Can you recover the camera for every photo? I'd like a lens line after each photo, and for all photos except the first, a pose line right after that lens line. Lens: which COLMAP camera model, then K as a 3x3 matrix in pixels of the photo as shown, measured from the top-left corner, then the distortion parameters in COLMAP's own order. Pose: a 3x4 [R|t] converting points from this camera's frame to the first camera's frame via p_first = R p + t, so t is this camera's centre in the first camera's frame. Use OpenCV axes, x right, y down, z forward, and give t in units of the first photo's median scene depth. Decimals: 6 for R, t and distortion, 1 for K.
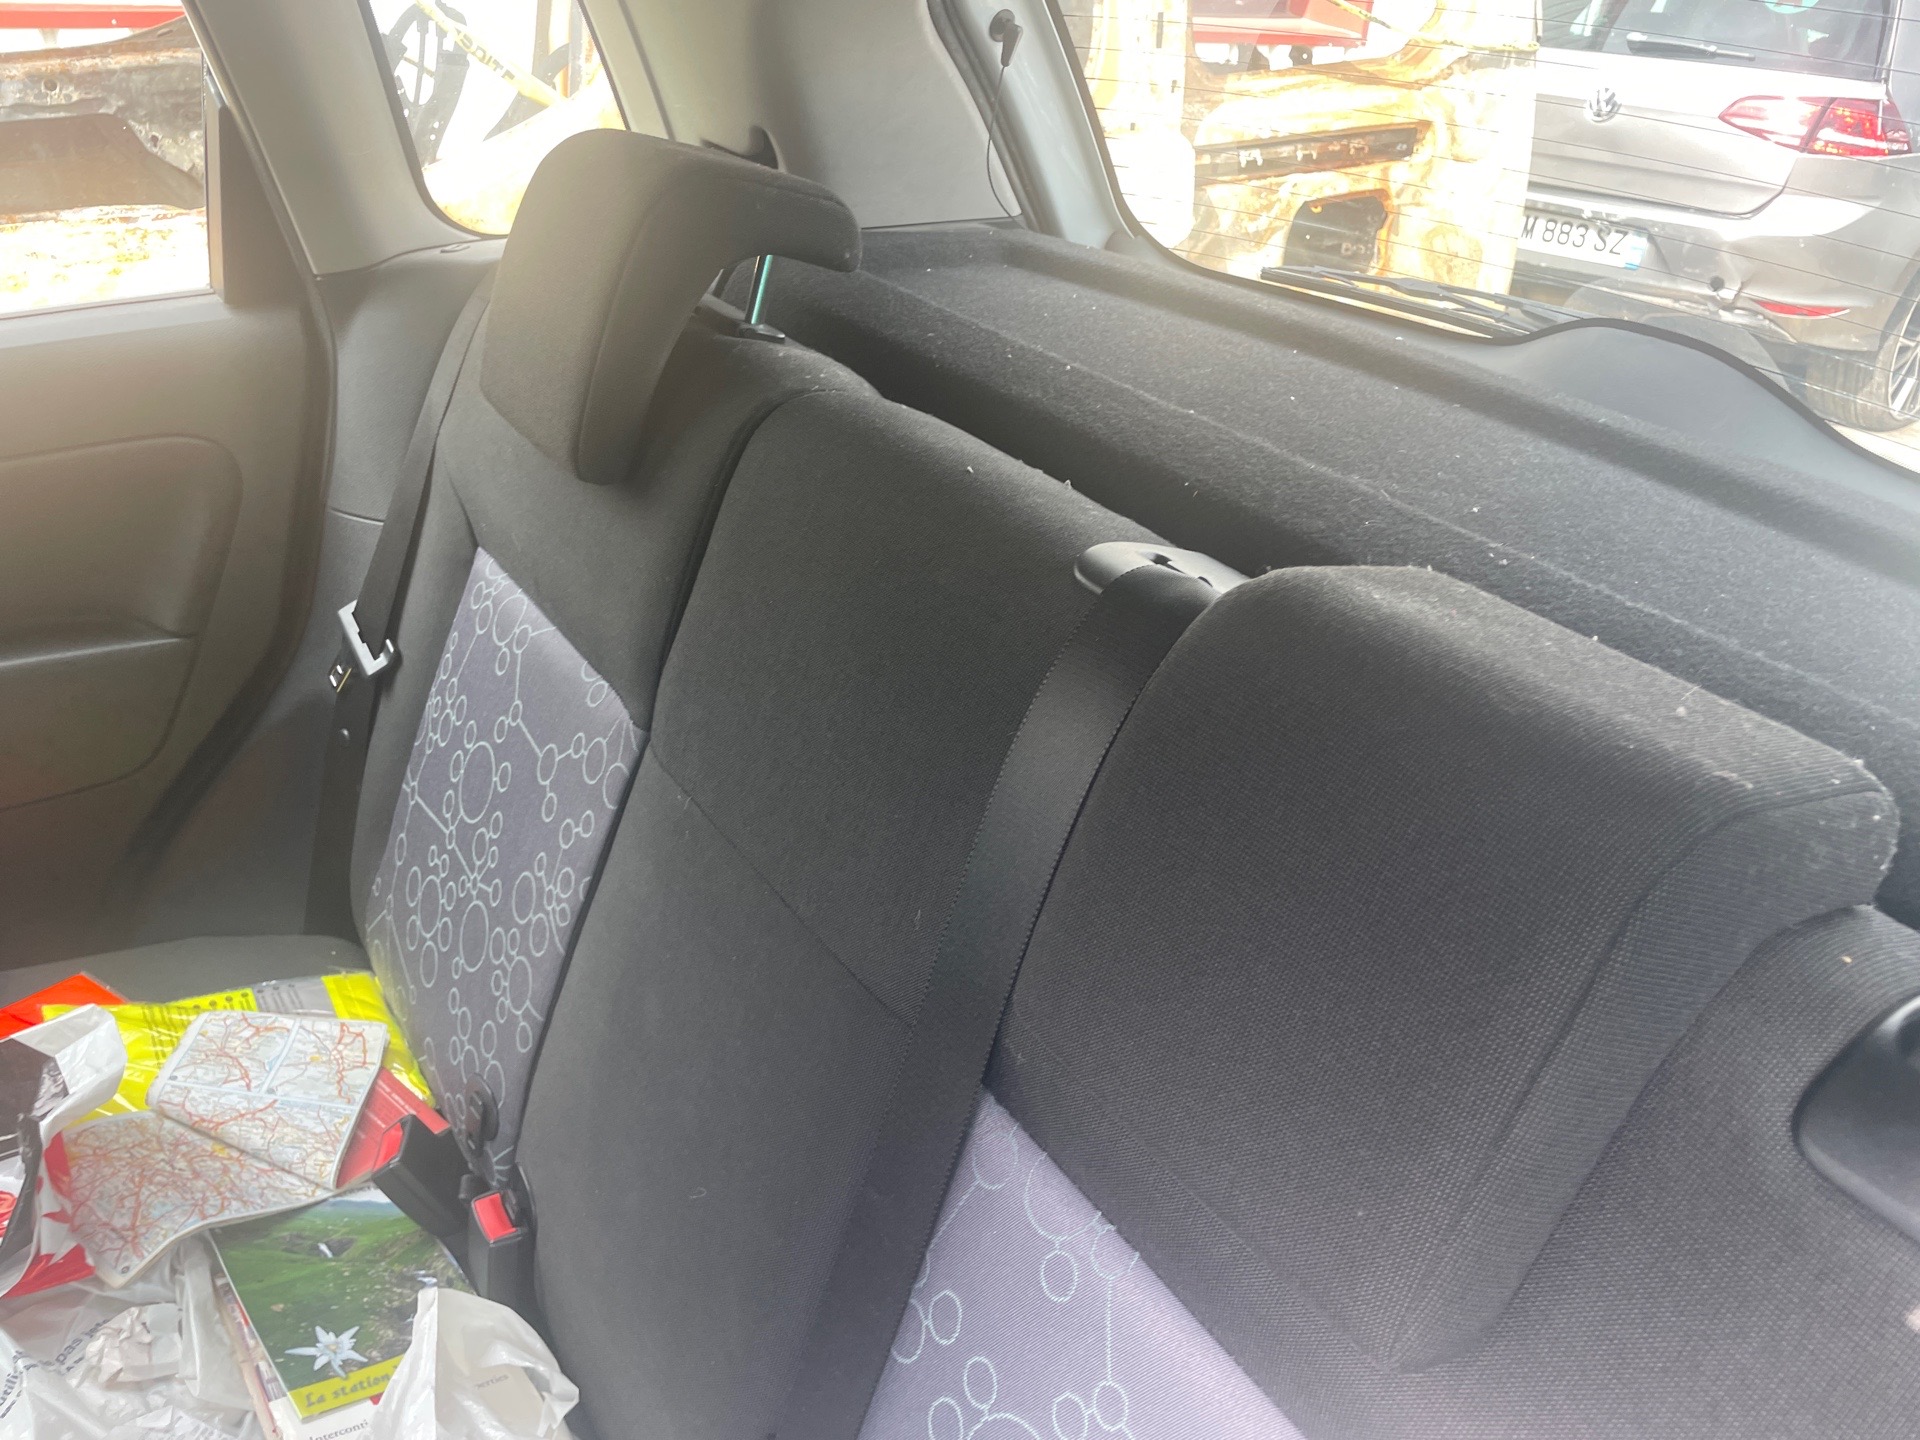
lens RADIAL K [[1457.5, 0, 944.0], [0, 1457.5, 739.5], [0, 0, 1]] dist [0.079199, -0.107701]
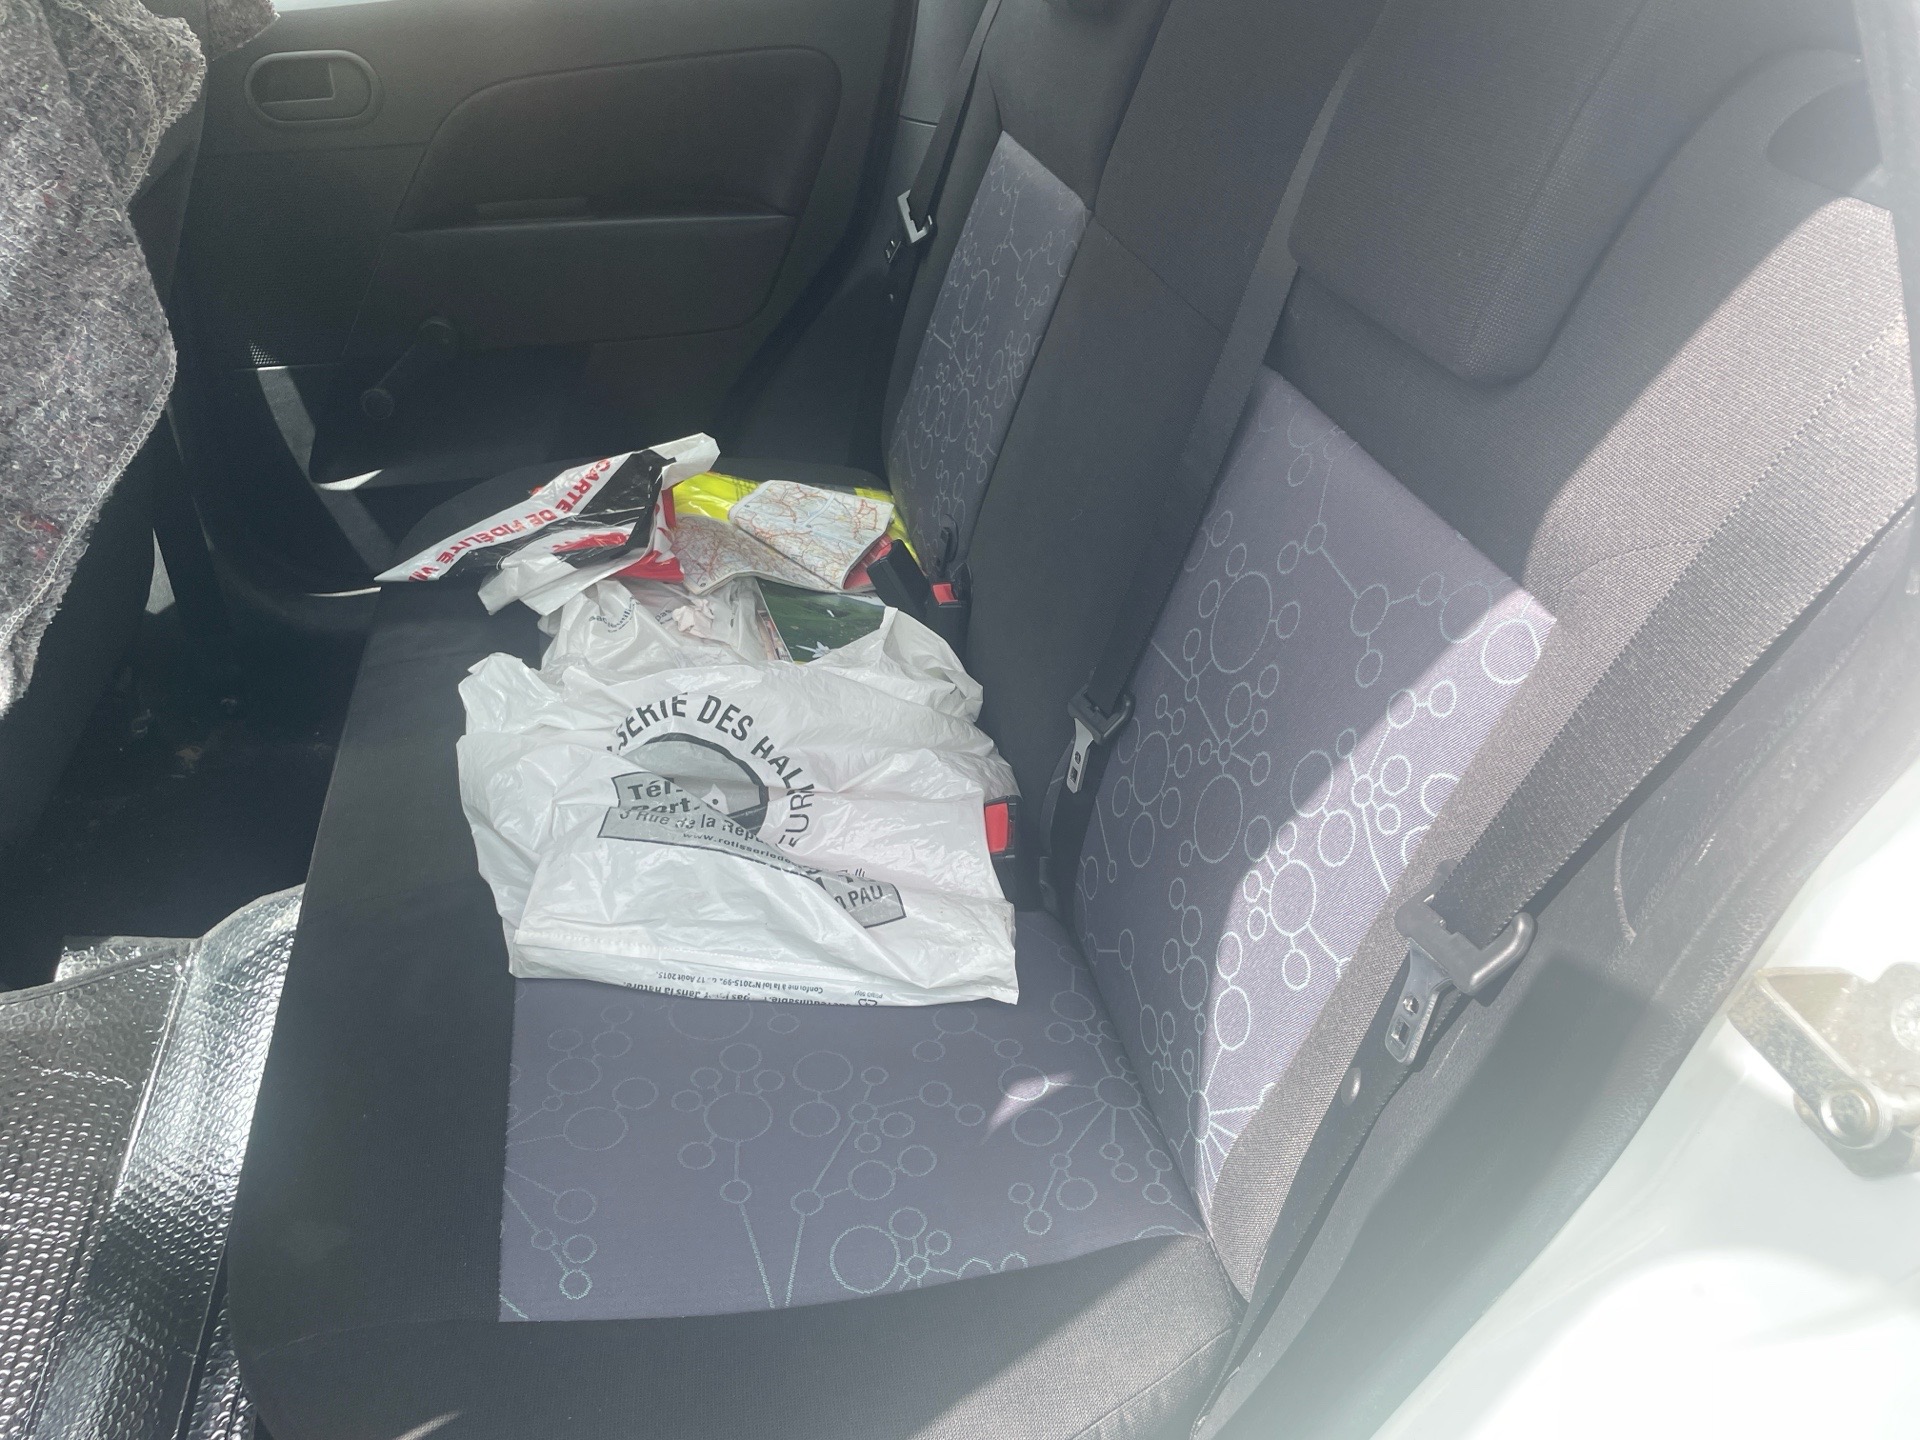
lens RADIAL K [[1457.5, 0, 961.3], [0, 1457.5, 706.3], [0, 0, 1]] dist [0.079199, -0.107701]
pose [[0.929860, 0.135463, -0.342067, 0.159968], [-0.118414, 0.990469, 0.070348, 0.298192], [0.348336, -0.024908, 0.937039, -0.218413]]
